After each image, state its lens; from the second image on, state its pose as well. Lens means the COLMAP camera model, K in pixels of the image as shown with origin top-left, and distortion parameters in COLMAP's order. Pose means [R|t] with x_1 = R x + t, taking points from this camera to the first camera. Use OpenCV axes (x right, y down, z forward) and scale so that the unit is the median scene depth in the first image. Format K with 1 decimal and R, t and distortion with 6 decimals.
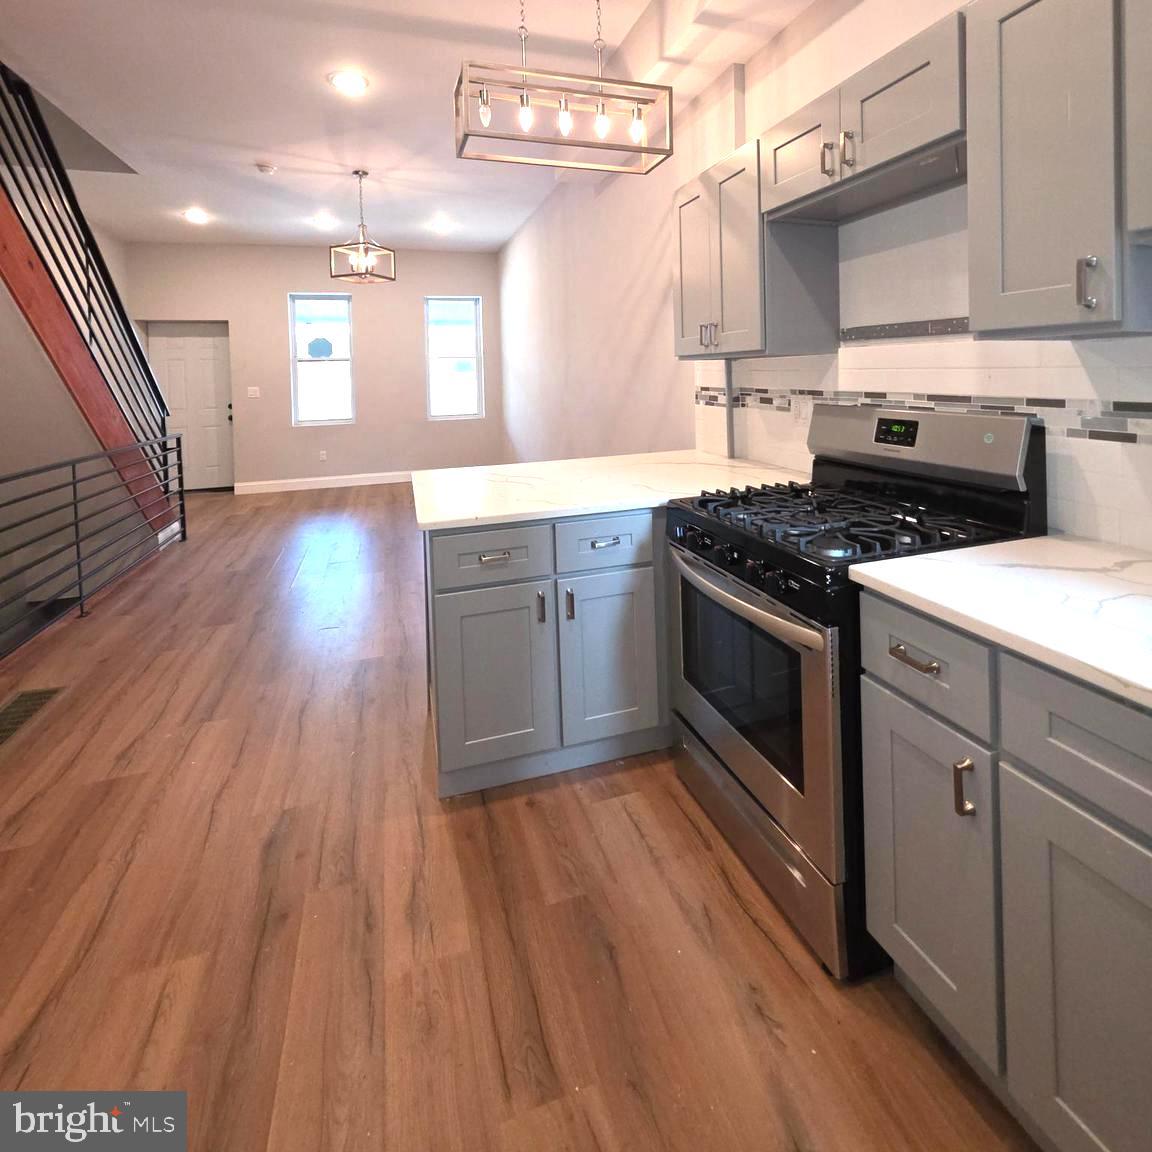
lens RADIAL K [[612.7, 0, 581.6], [0, 612.7, 383.0], [0, 0, 1]] dist [0.002361, 0.000194]
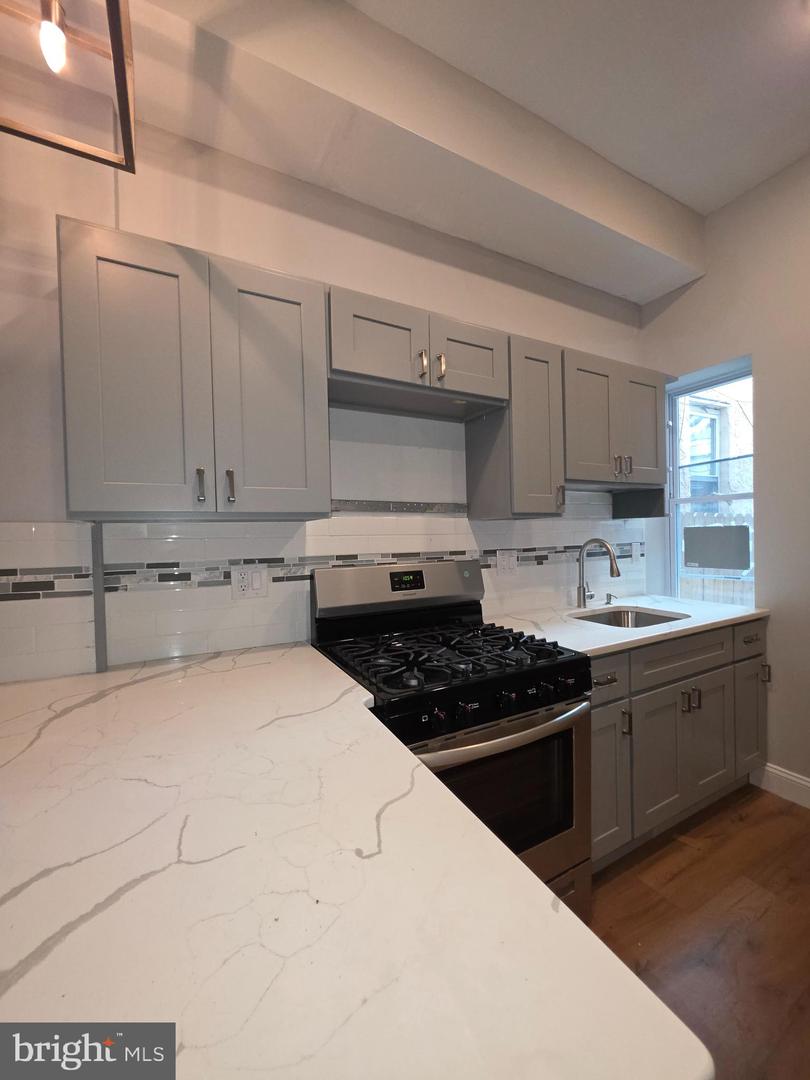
lens RADIAL K [[433.2, 0, 409.8], [0, 433.2, 540.8], [0, 0, 1]] dist [0.001001, 0.000160]
pose [[-0.182571, 0.010569, 0.983136, -0.424133], [0.039797, 0.999202, -0.003352, -0.005290], [-0.982387, 0.038514, -0.182846, 1.130545]]
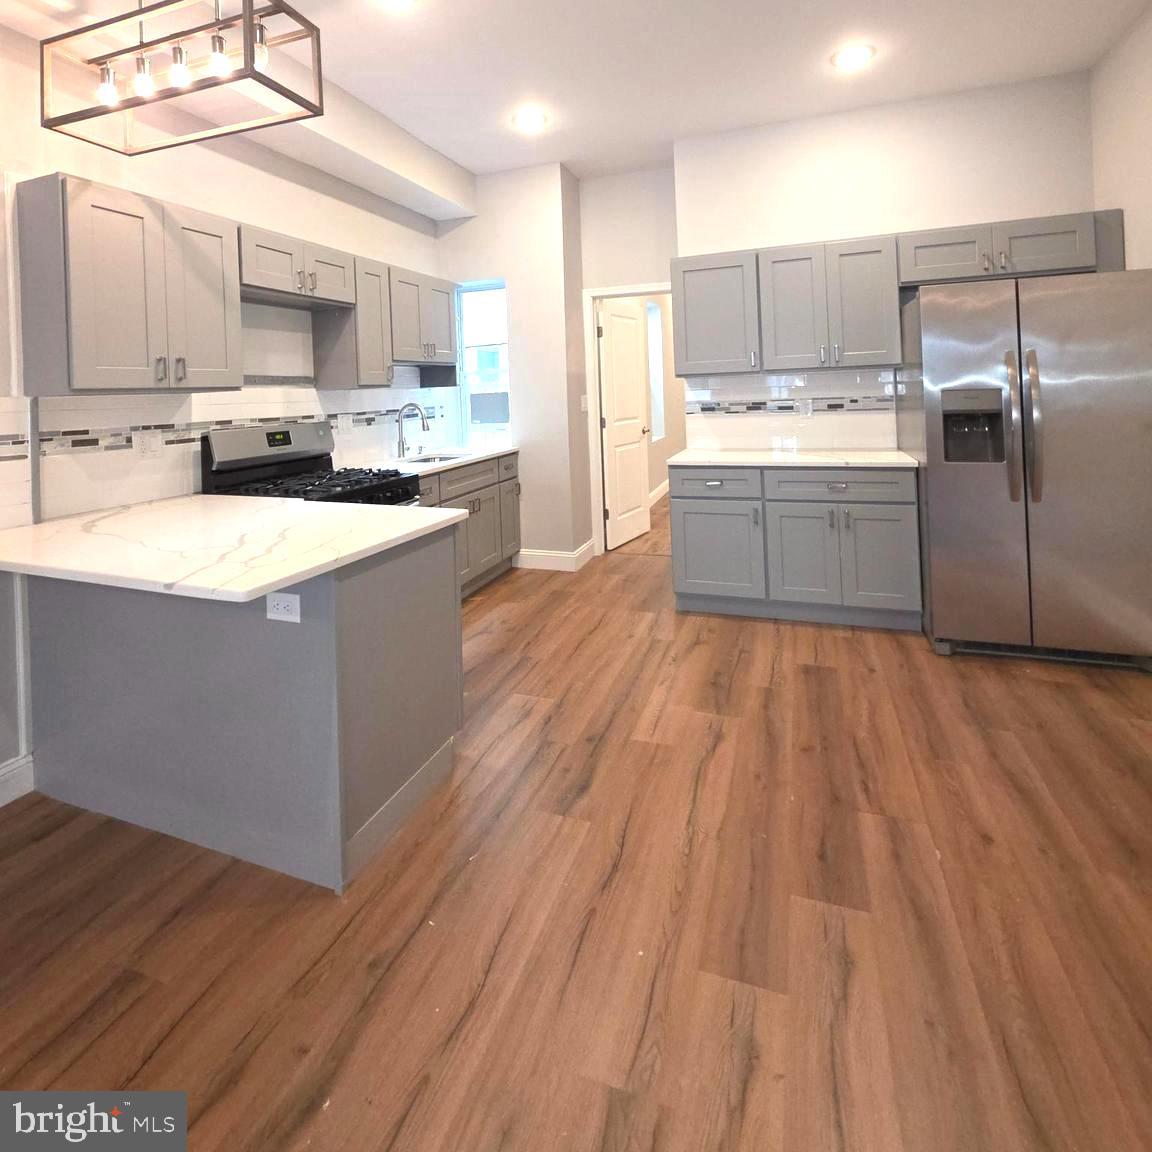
lens RADIAL K [[612.7, 0, 581.6], [0, 612.7, 383.0], [0, 0, 1]] dist [0.002361, 0.000194]
pose [[-0.791556, 0.060134, 0.608131, -1.185420], [0.065956, 0.997740, -0.012811, 0.000977], [-0.607527, 0.029970, -0.793733, 1.791307]]
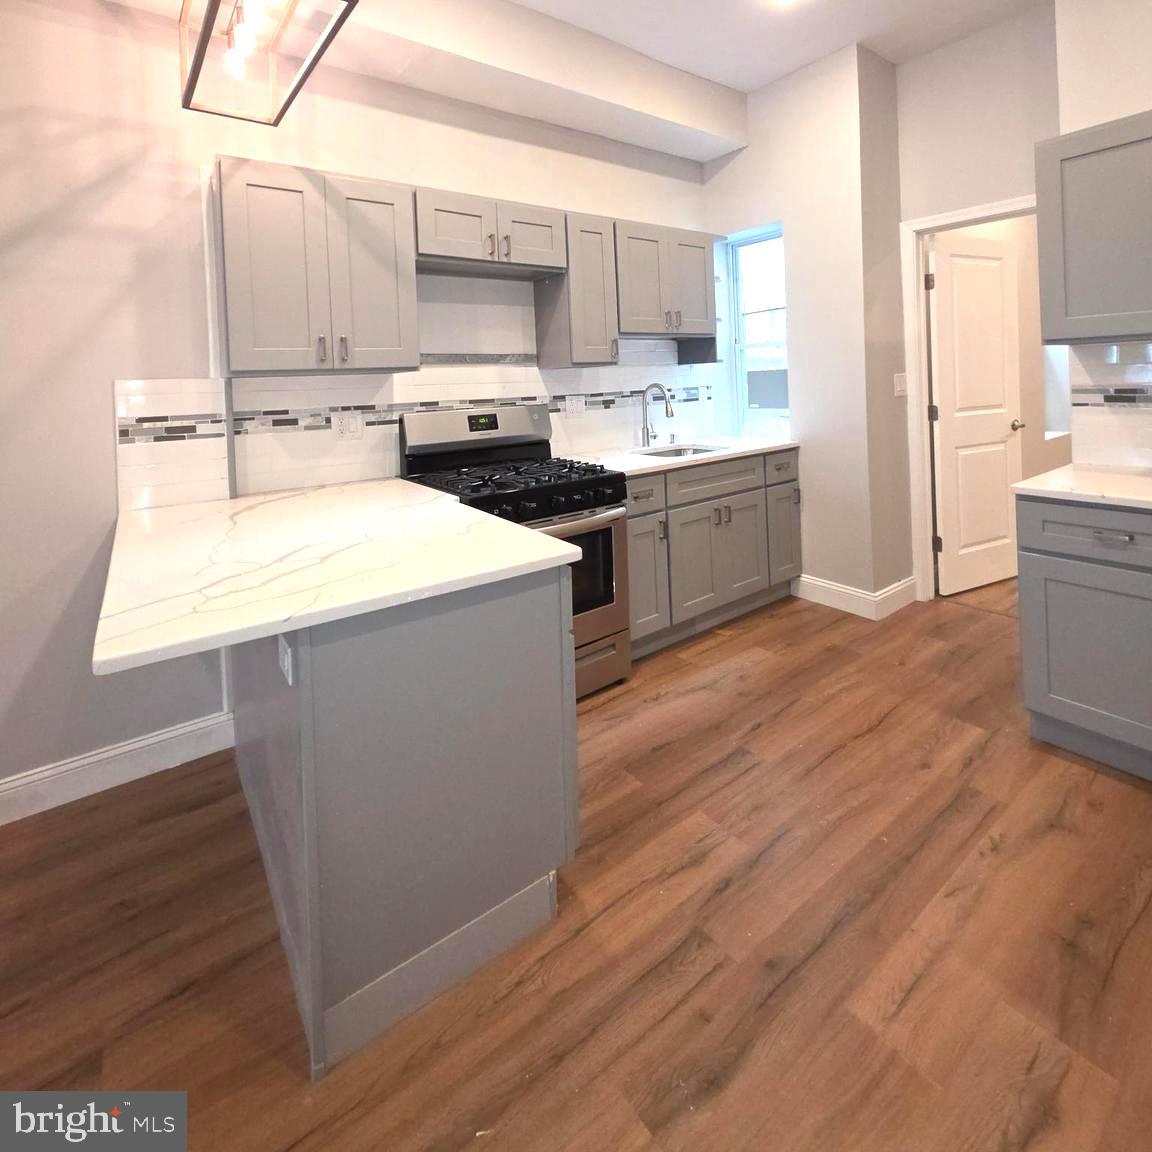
lens RADIAL K [[612.7, 0, 581.6], [0, 612.7, 383.0], [0, 0, 1]] dist [0.002361, 0.000194]
pose [[-0.324218, 0.029202, 0.945532, -1.037678], [0.061526, 0.998058, -0.009727, 0.008132], [-0.943979, 0.055021, -0.325385, 1.229402]]
